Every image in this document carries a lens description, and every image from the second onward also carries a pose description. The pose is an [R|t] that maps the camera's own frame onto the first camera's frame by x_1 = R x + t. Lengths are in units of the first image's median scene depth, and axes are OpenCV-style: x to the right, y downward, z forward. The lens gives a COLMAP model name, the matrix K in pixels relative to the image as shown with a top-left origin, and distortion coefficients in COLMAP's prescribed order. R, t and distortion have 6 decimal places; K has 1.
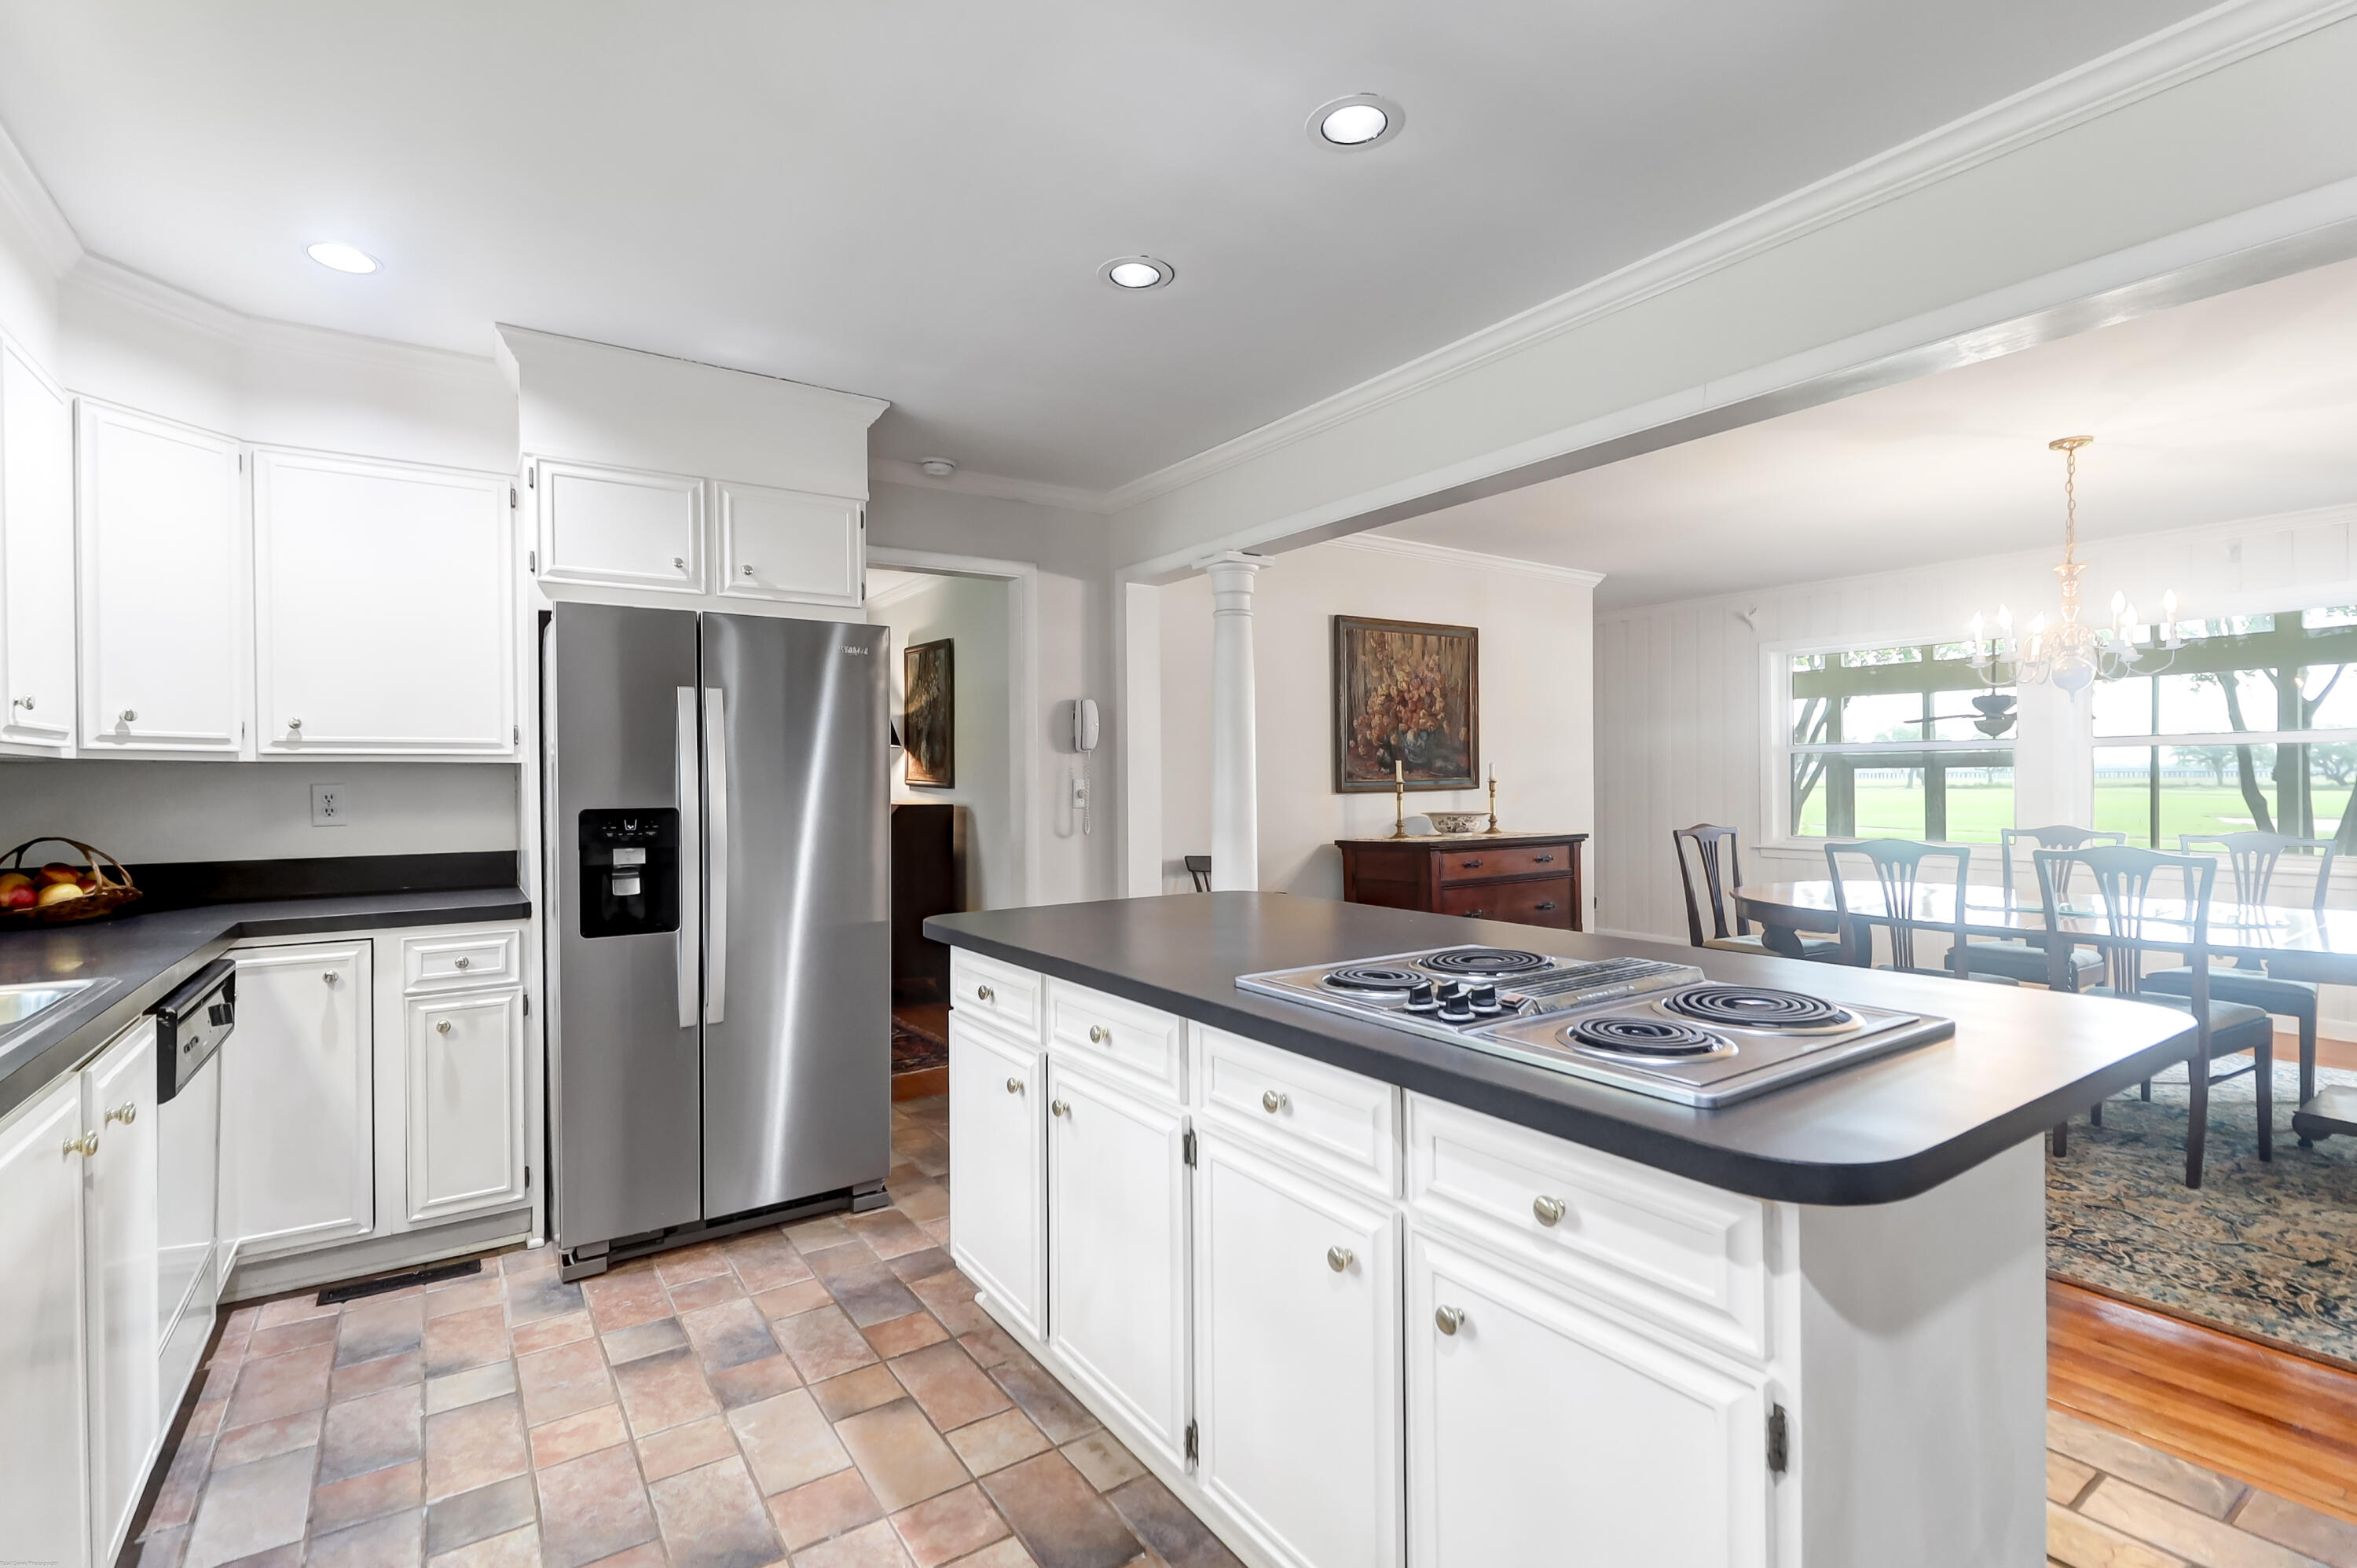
lens RADIAL K [[1080.7, 0, 1177.4], [0, 1080.7, 780.7], [0, 0, 1]] dist [0.000582, -0.001357]
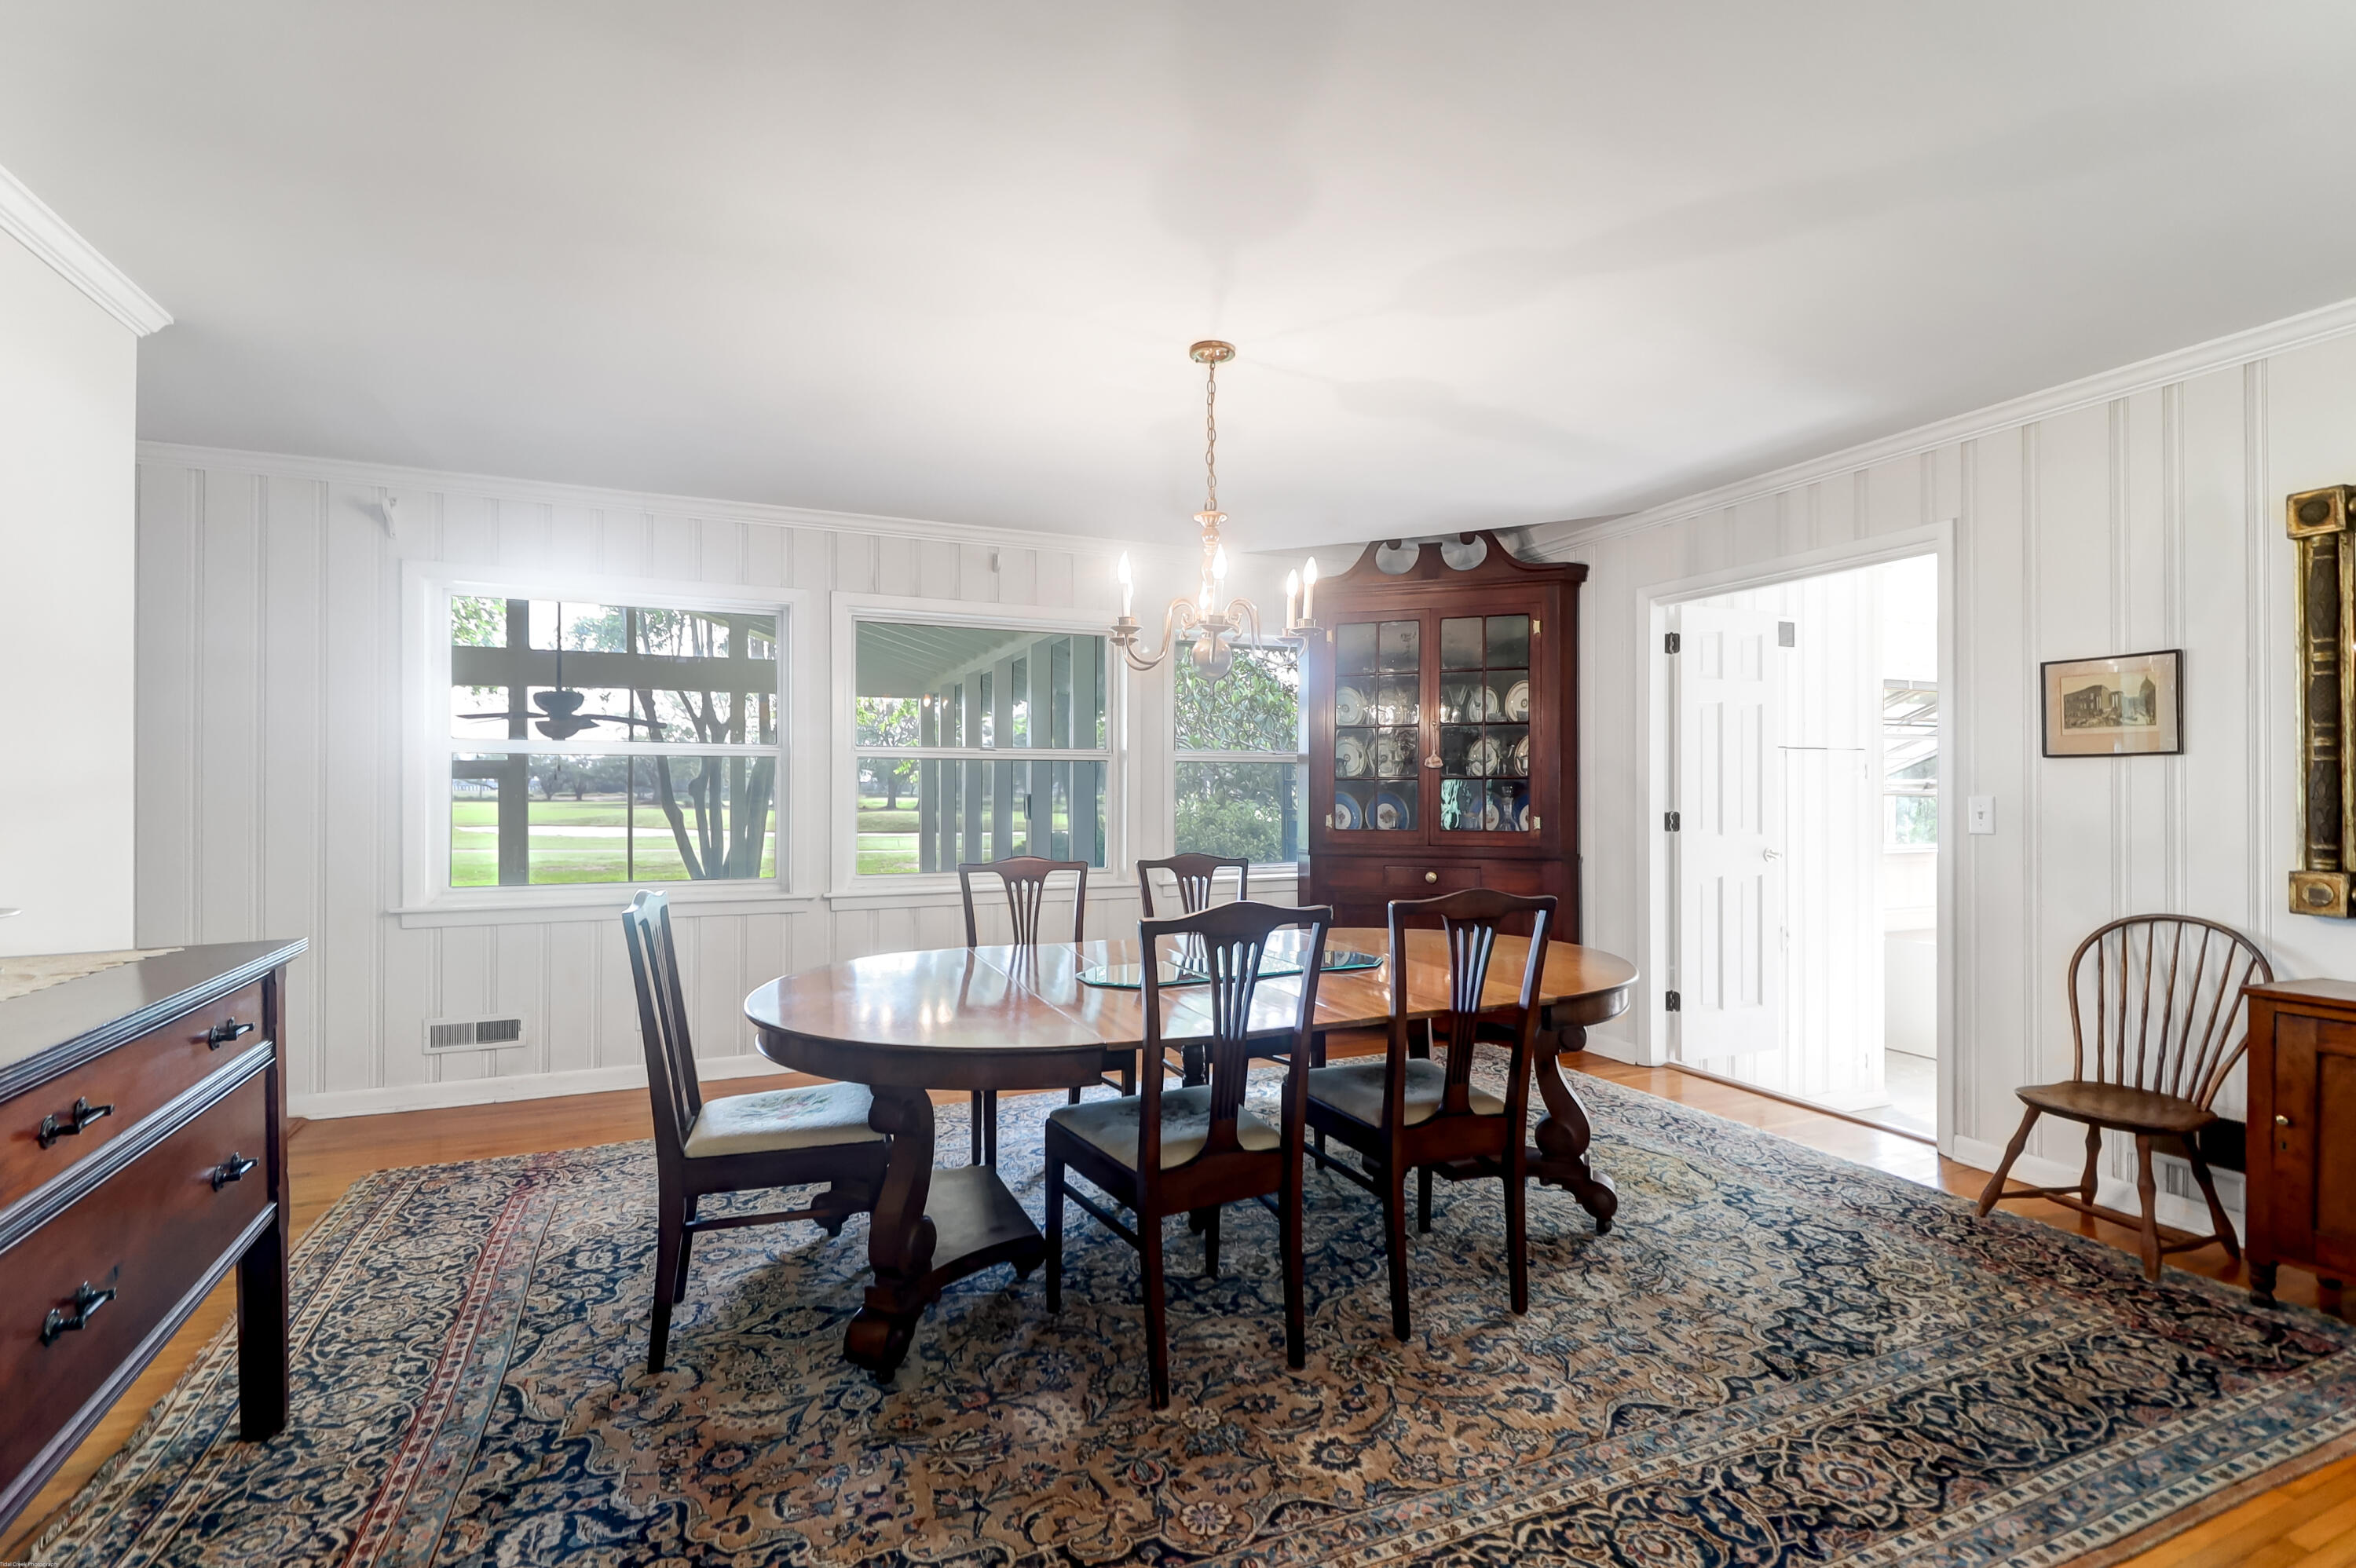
lens RADIAL K [[1080.2, 0, 1181.1], [0, 1080.2, 792.2], [0, 0, 1]] dist [0.000582, -0.001357]
pose [[0.184044, 0.002123, 0.982916, 0.109120], [-0.002913, 0.999994, -0.001615, -0.007285], [-0.982914, -0.002566, 0.184050, 1.126096]]
